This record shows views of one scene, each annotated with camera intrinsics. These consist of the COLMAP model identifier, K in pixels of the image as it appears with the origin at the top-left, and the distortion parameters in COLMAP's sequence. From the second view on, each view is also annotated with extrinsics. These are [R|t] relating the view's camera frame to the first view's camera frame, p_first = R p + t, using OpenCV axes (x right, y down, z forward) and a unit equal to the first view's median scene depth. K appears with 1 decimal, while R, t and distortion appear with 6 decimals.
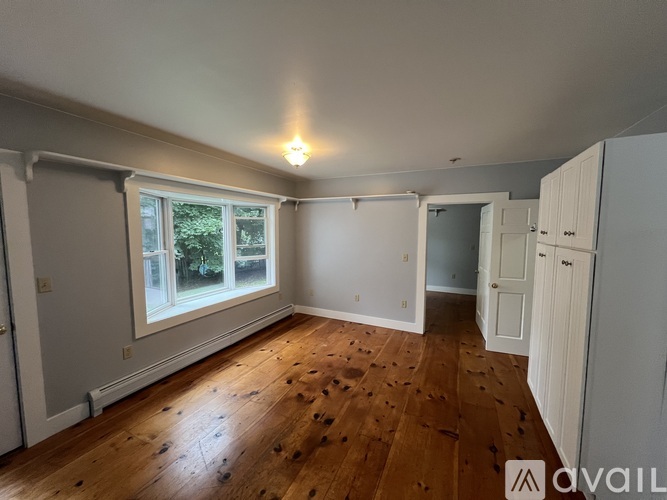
lens RADIAL K [[267.9, 0, 334.1], [0, 267.9, 251.4], [0, 0, 1]] dist [0.001688, 0.000289]
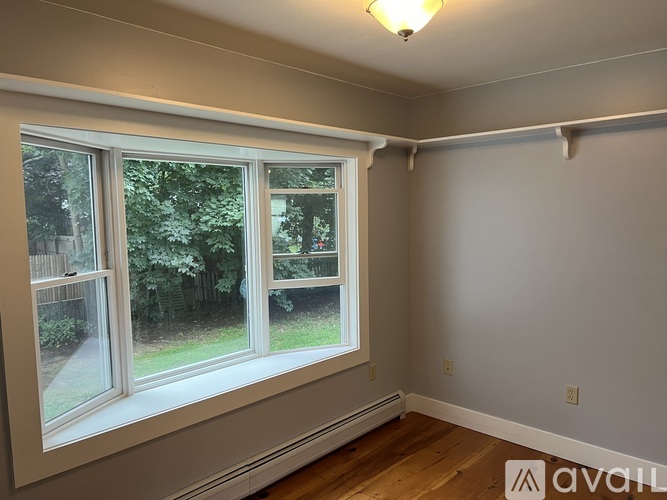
lens RADIAL K [[507.5, 0, 334.2], [0, 507.5, 253.8], [0, 0, 1]] dist [0.052612, -0.000694]
pose [[0.953204, 0.006555, -0.302256, -0.016249], [-0.005672, 0.999977, 0.003797, -0.025330], [0.302274, -0.001905, 0.953219, 0.222567]]
